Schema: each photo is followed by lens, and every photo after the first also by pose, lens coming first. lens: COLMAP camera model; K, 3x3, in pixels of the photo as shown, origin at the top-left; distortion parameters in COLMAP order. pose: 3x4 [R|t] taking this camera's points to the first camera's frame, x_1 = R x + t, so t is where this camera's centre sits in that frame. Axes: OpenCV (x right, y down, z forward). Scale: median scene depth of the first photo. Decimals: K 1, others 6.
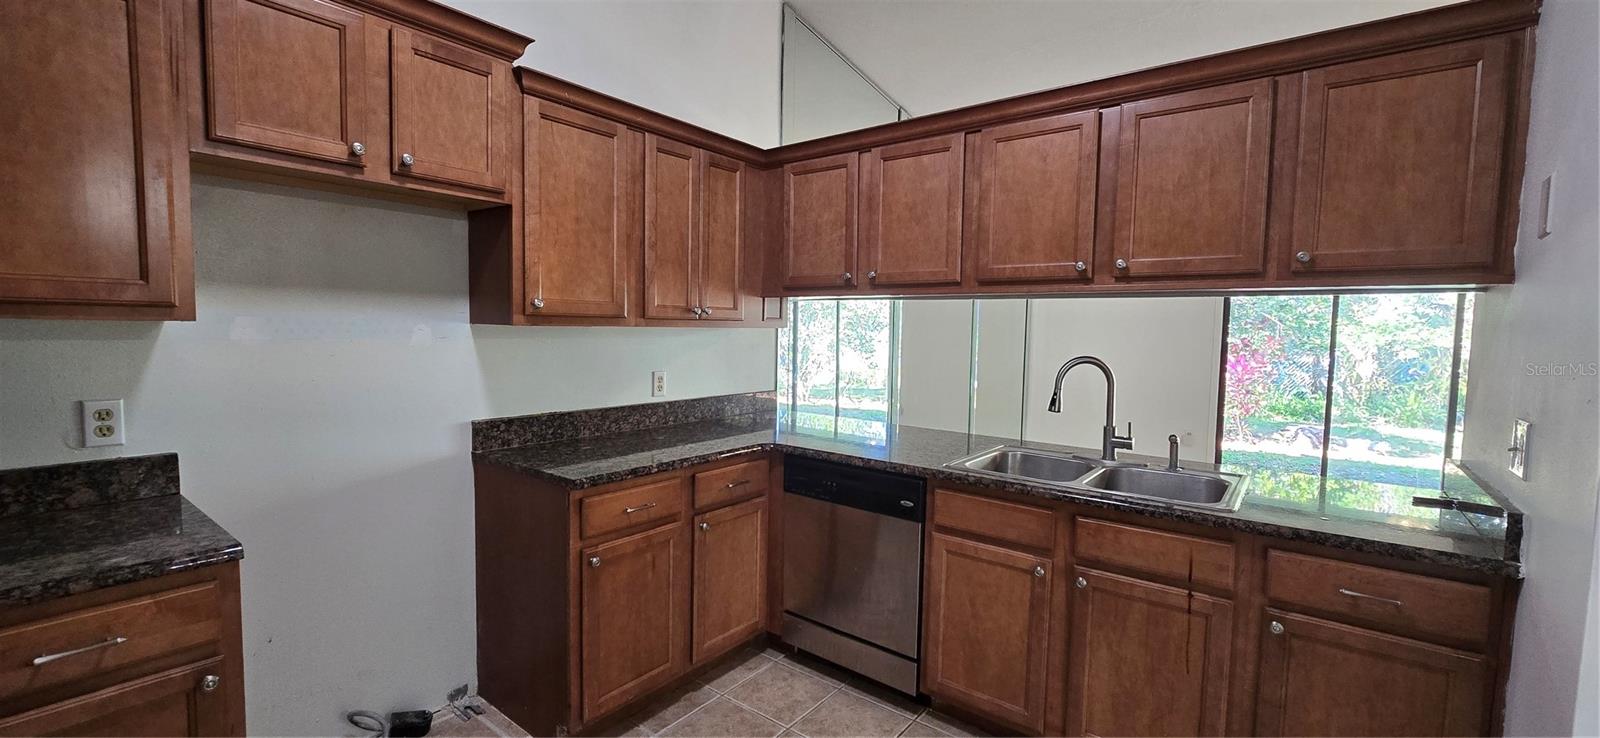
lens RADIAL K [[654.9, 0, 803.6], [0, 654.9, 364.4], [0, 0, 1]] dist [0.000324, -0.000180]
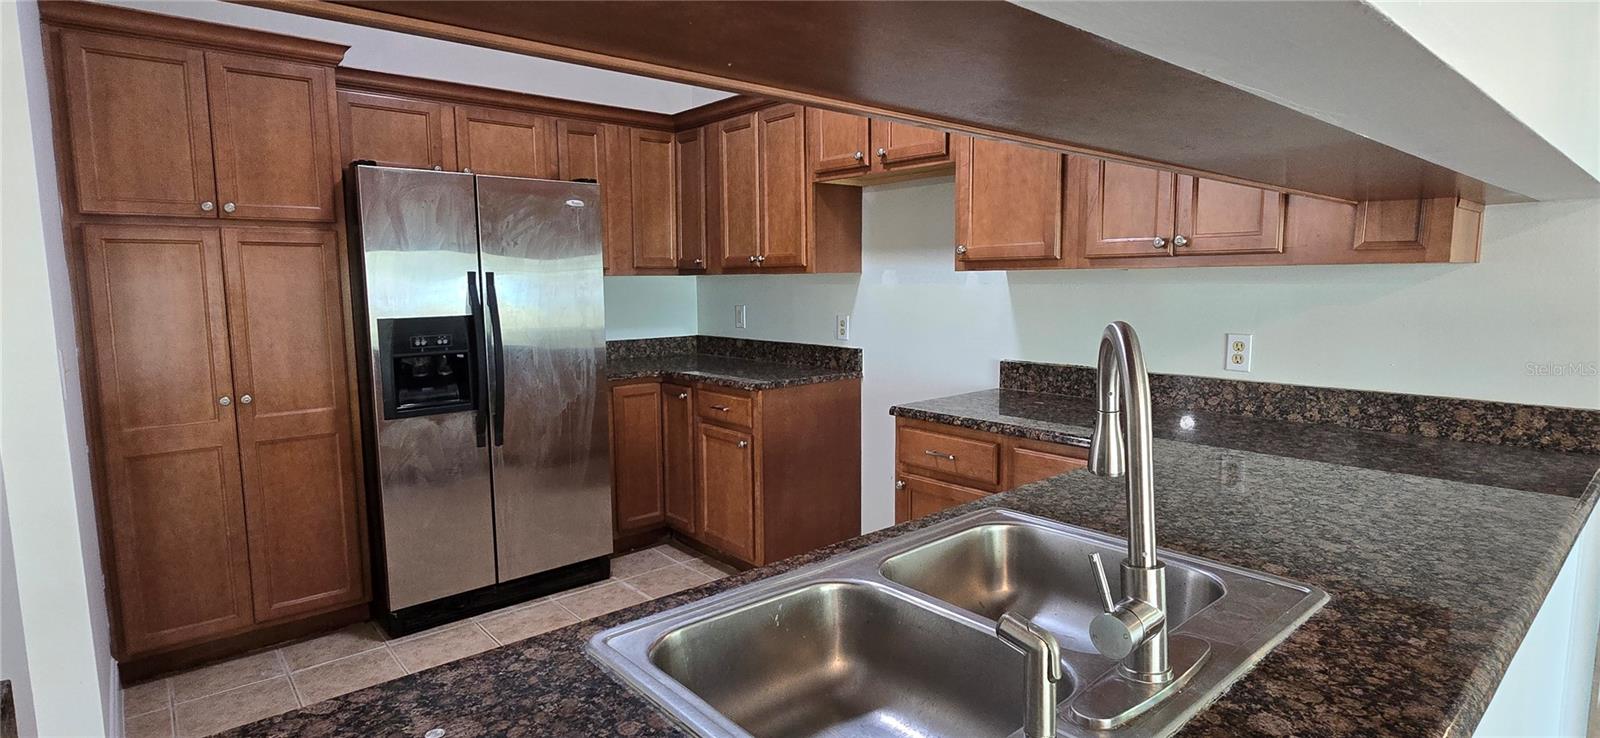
lens RADIAL K [[789.3, 0, 796.9], [0, 789.3, 368.8], [0, 0, 1]] dist [0.002384, -0.000255]
pose [[-0.207997, 0.094225, -0.973580, 0.846945], [-0.051396, 0.992921, 0.107077, -0.022420], [0.976778, 0.072310, -0.201682, 0.923664]]
